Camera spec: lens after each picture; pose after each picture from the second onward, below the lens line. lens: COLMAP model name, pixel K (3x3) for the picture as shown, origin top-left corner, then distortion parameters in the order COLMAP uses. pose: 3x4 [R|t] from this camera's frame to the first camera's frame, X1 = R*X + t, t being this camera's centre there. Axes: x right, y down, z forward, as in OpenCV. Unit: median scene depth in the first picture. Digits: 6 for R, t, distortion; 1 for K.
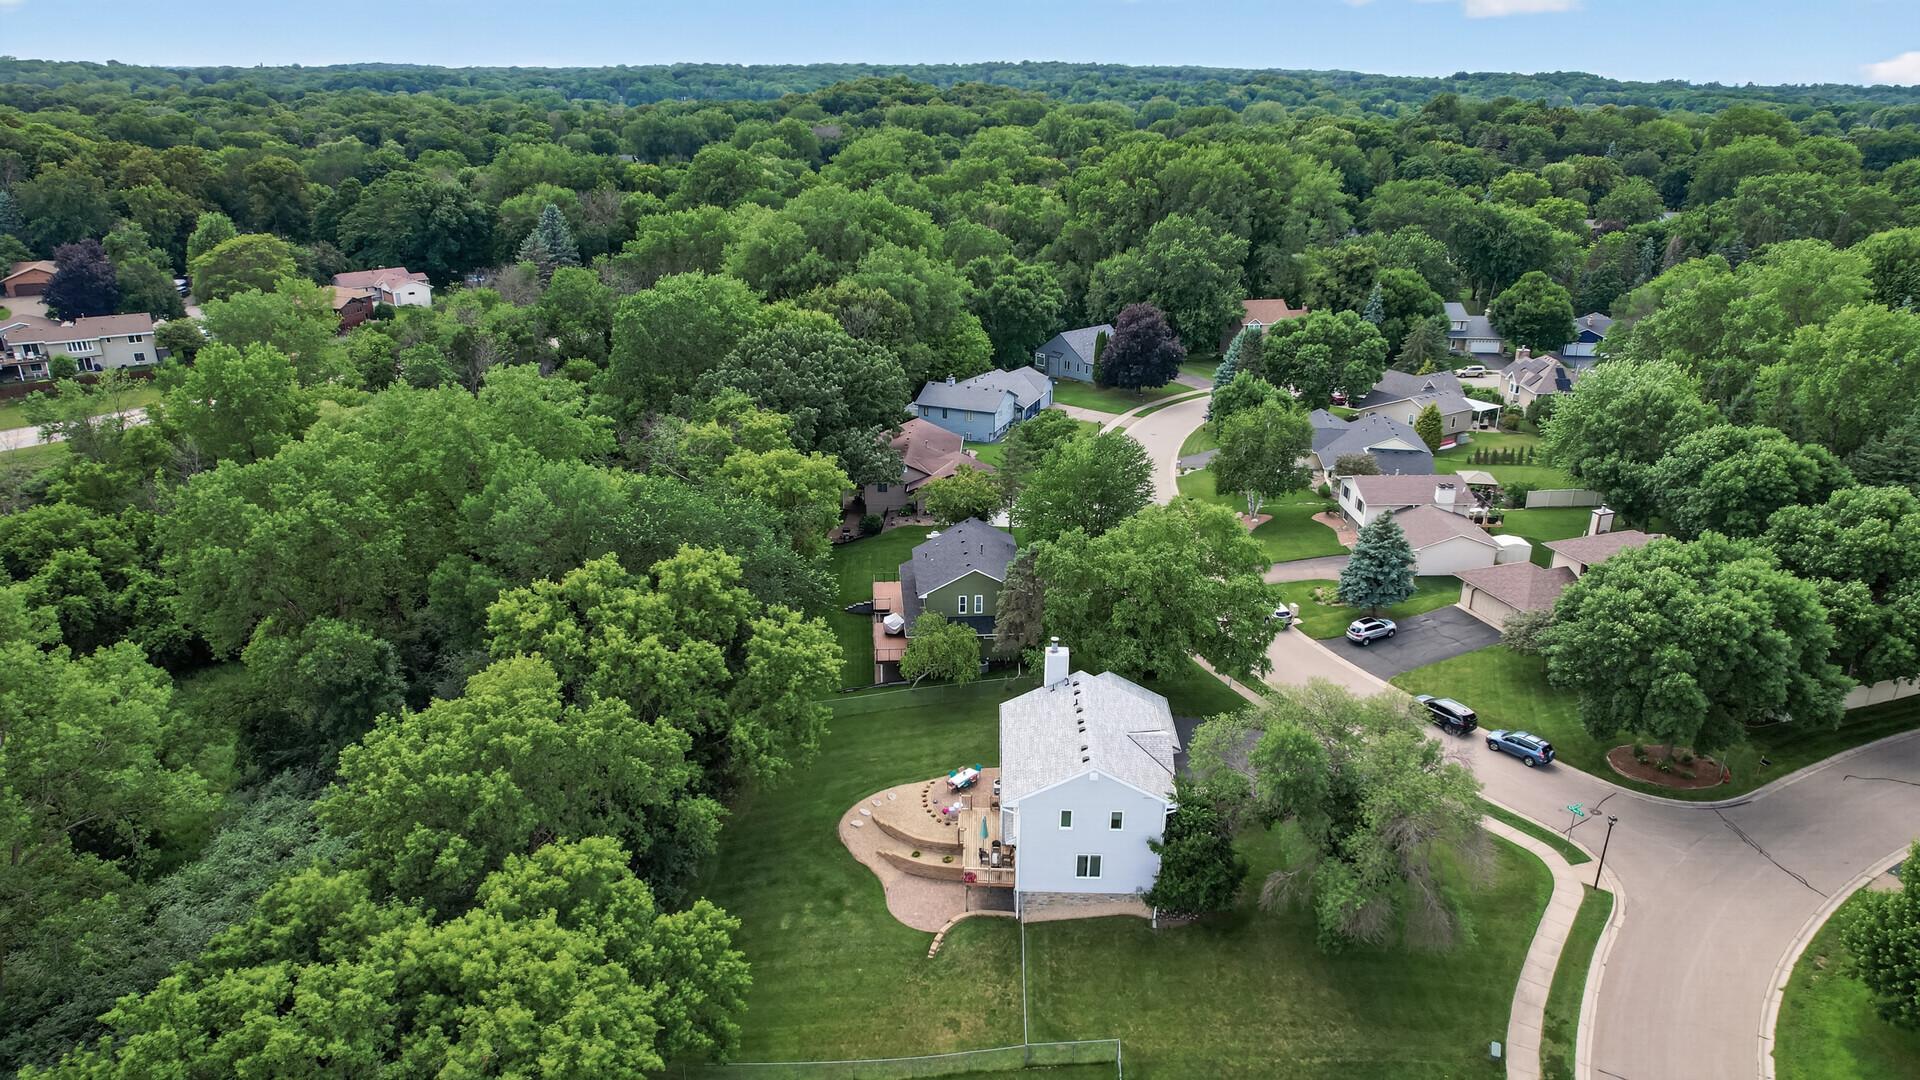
lens RADIAL K [[1224.6, 0, 965.5], [0, 1224.6, 536.8], [0, 0, 1]] dist [-0.062971, 0.049151]
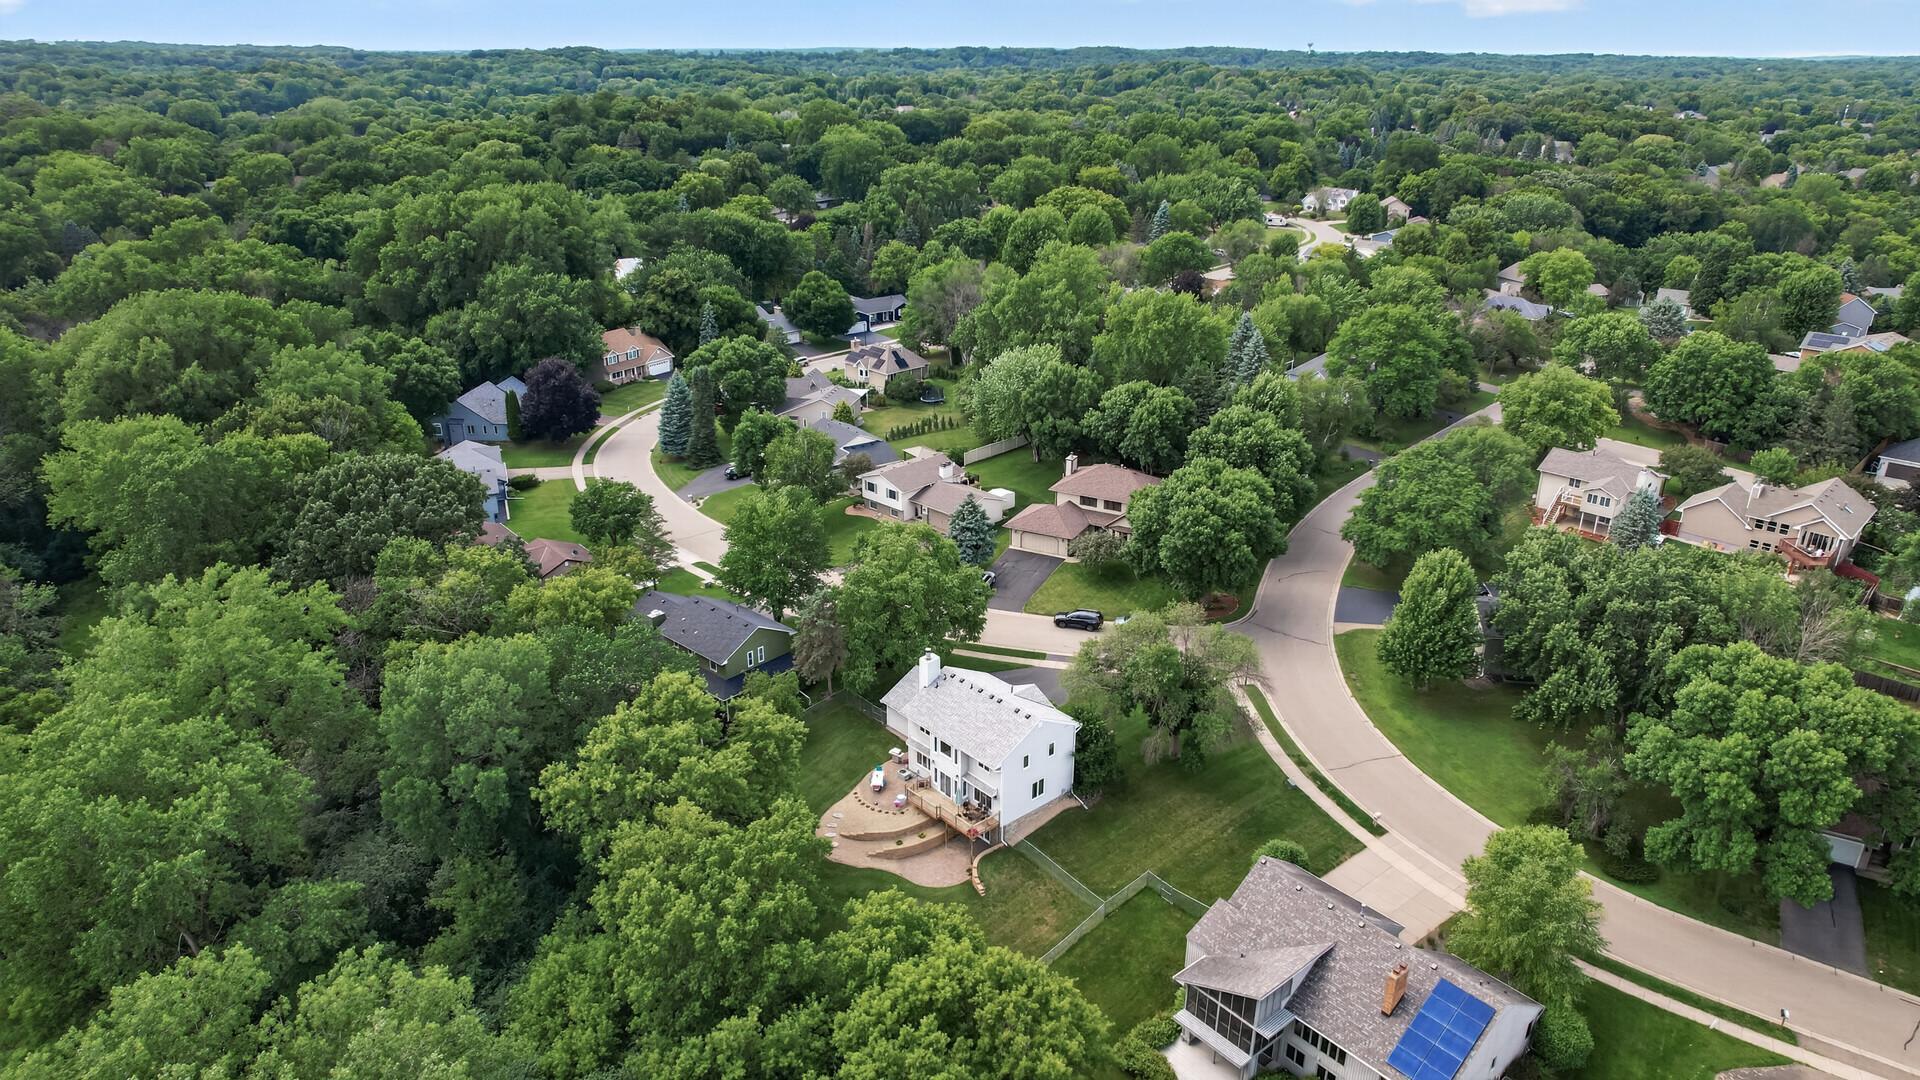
lens RADIAL K [[1224.6, 0, 959.1], [0, 1224.6, 534.8], [0, 0, 1]] dist [-0.062971, 0.049151]
pose [[0.733577, -0.262907, 0.626693, -0.441401], [0.249035, 0.961990, 0.112061, -0.111441], [-0.632334, 0.073863, 0.771167, -0.035336]]
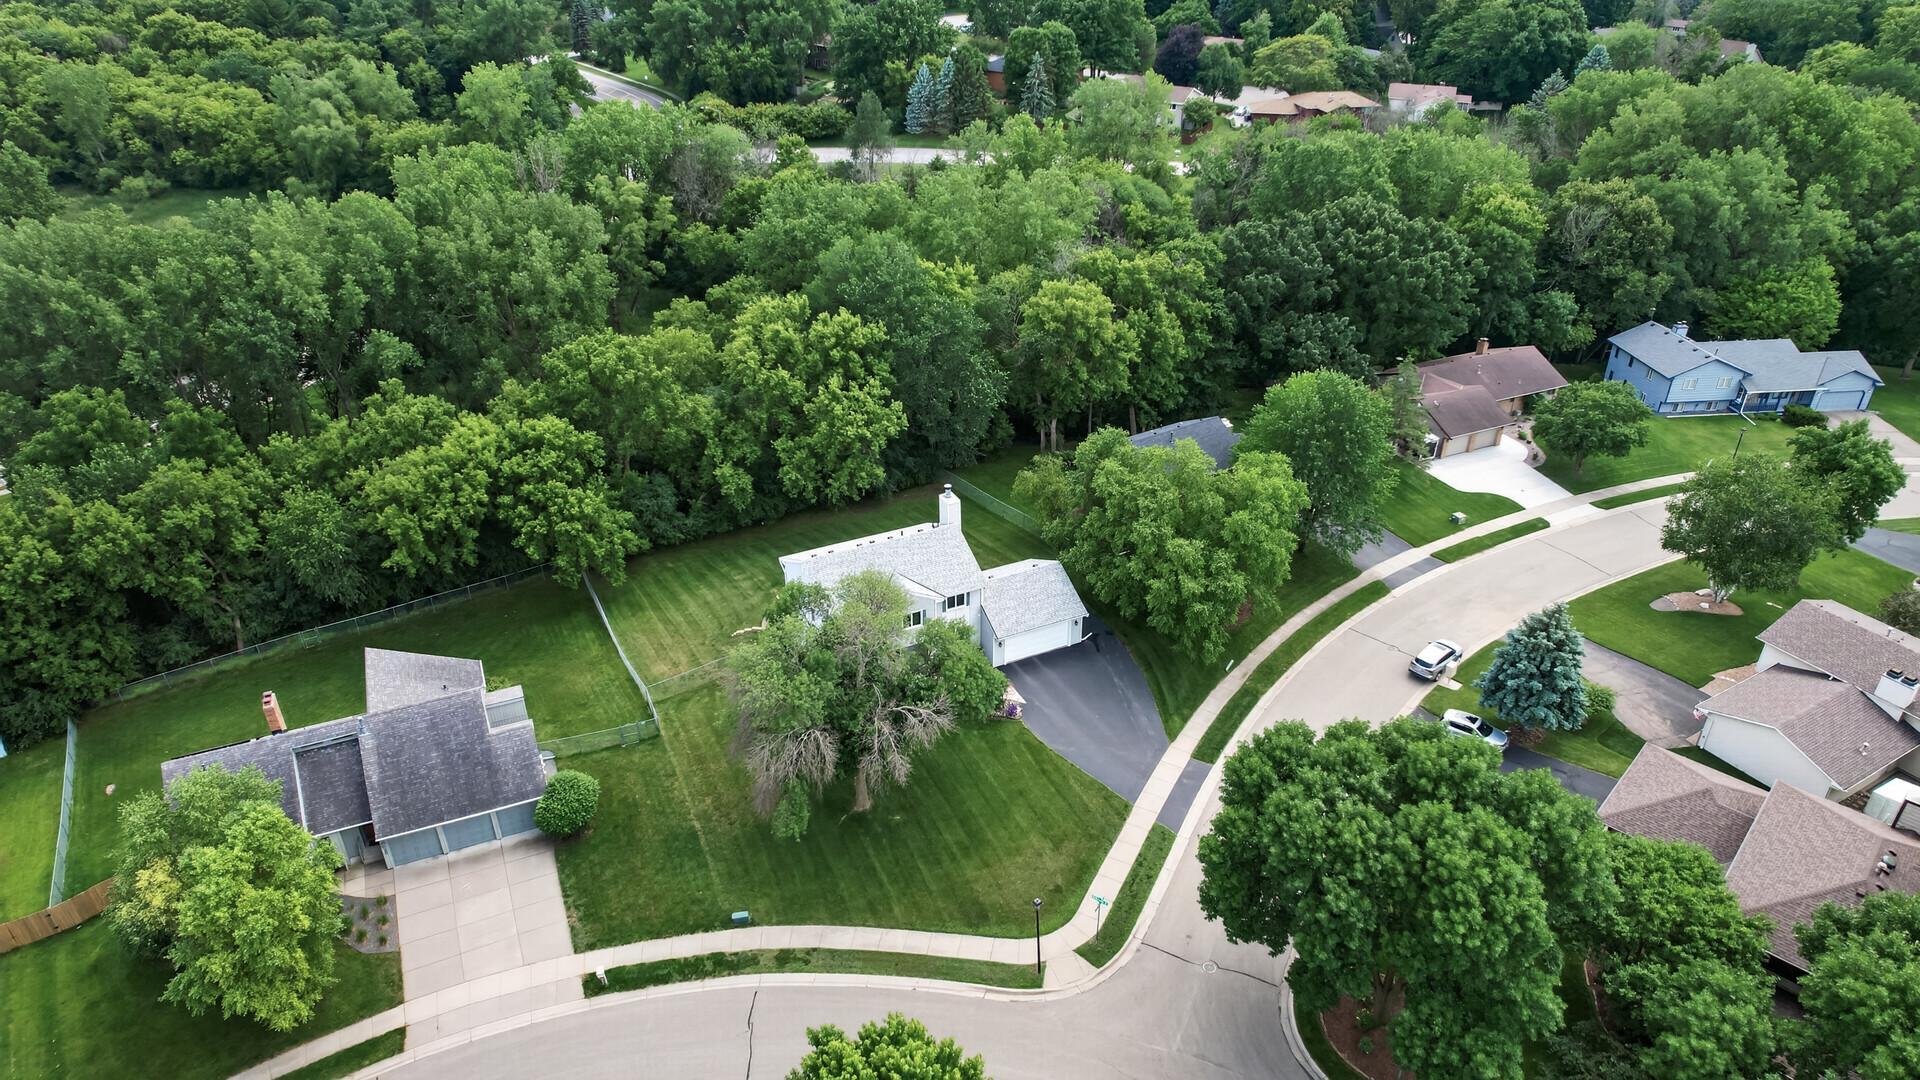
lens RADIAL K [[1224.6, 0, 972.5], [0, 1224.6, 534.1], [0, 0, 1]] dist [-0.062971, 0.049151]
pose [[0.459202, 0.433877, -0.775167, 0.604365], [-0.315989, 0.895317, 0.313939, -0.145340], [0.830232, 0.100784, 0.548232, 0.258489]]
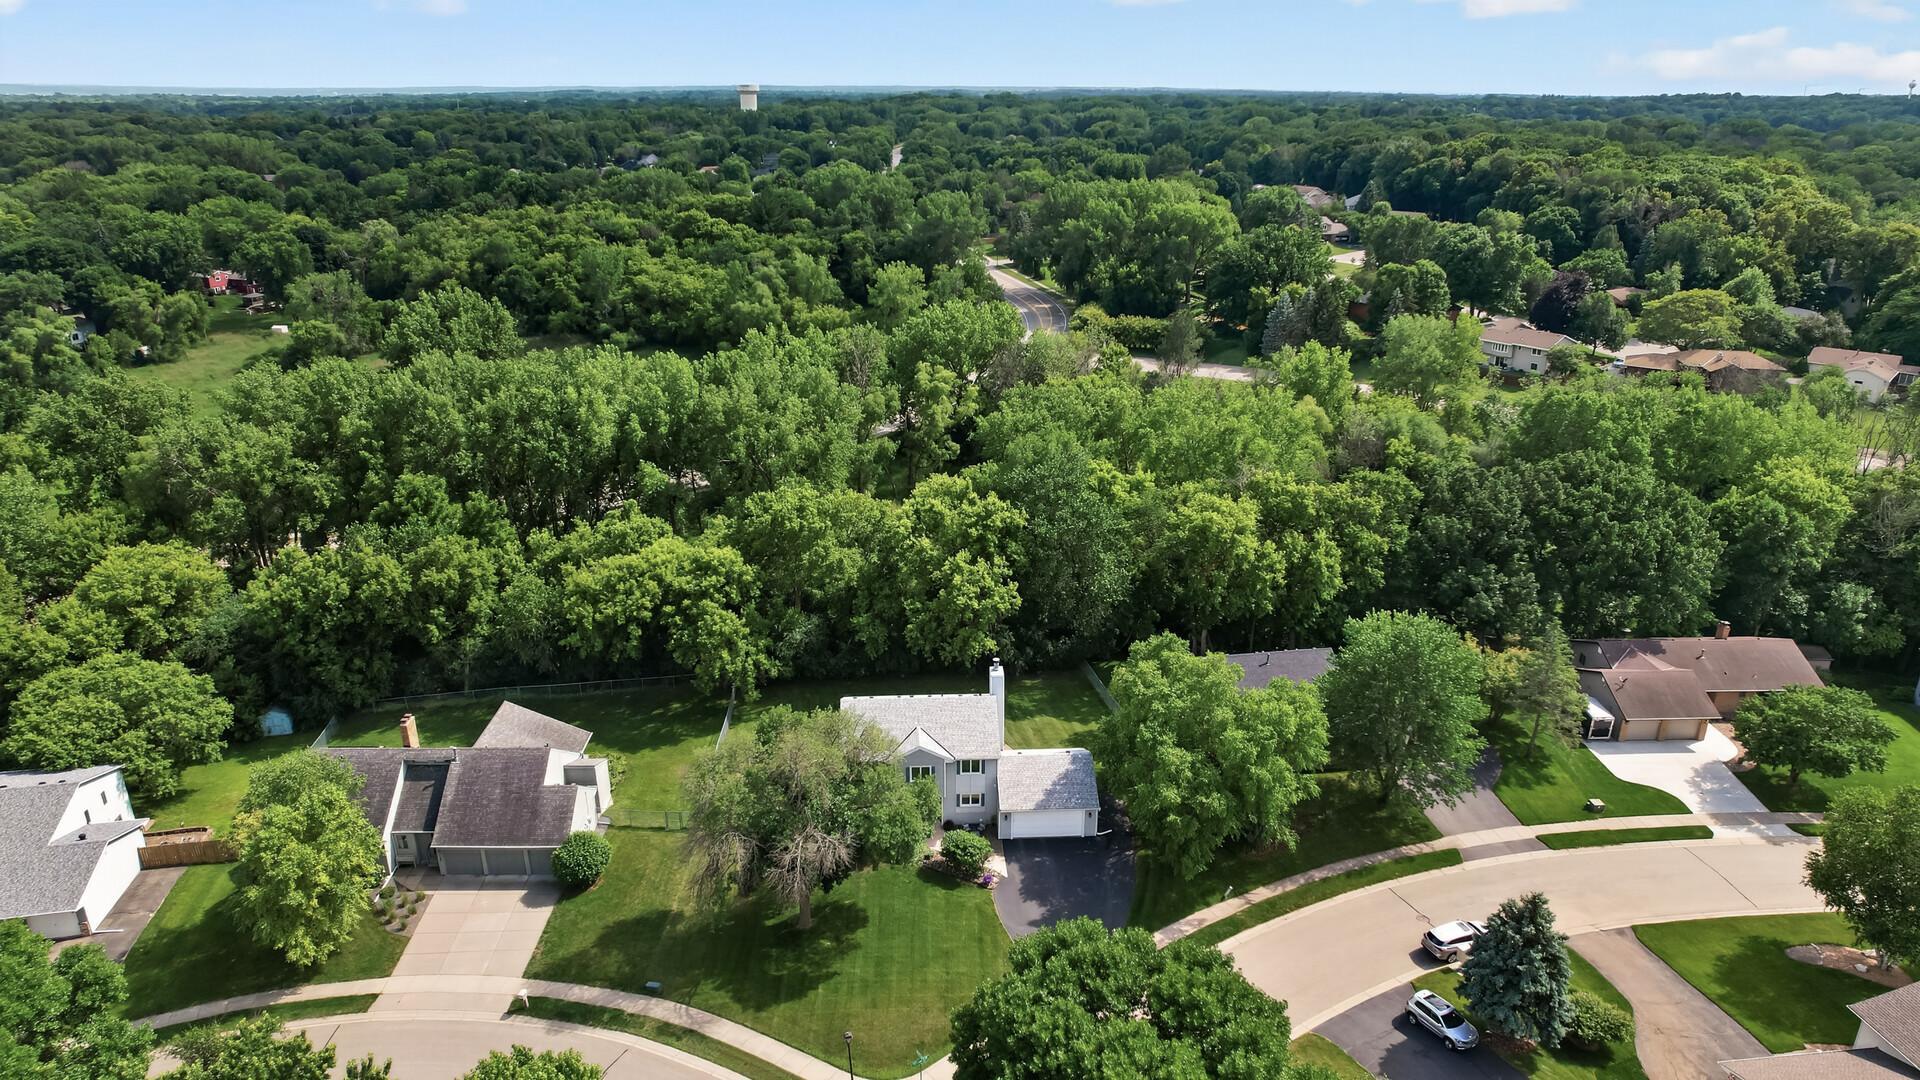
lens RADIAL K [[1224.6, 0, 970.6], [0, 1224.6, 534.4], [0, 0, 1]] dist [-0.062971, 0.049151]
pose [[0.078200, 0.337763, -0.937977, 0.715644], [-0.361072, 0.886577, 0.289151, -0.223295], [0.929253, 0.316066, 0.191287, 0.445114]]
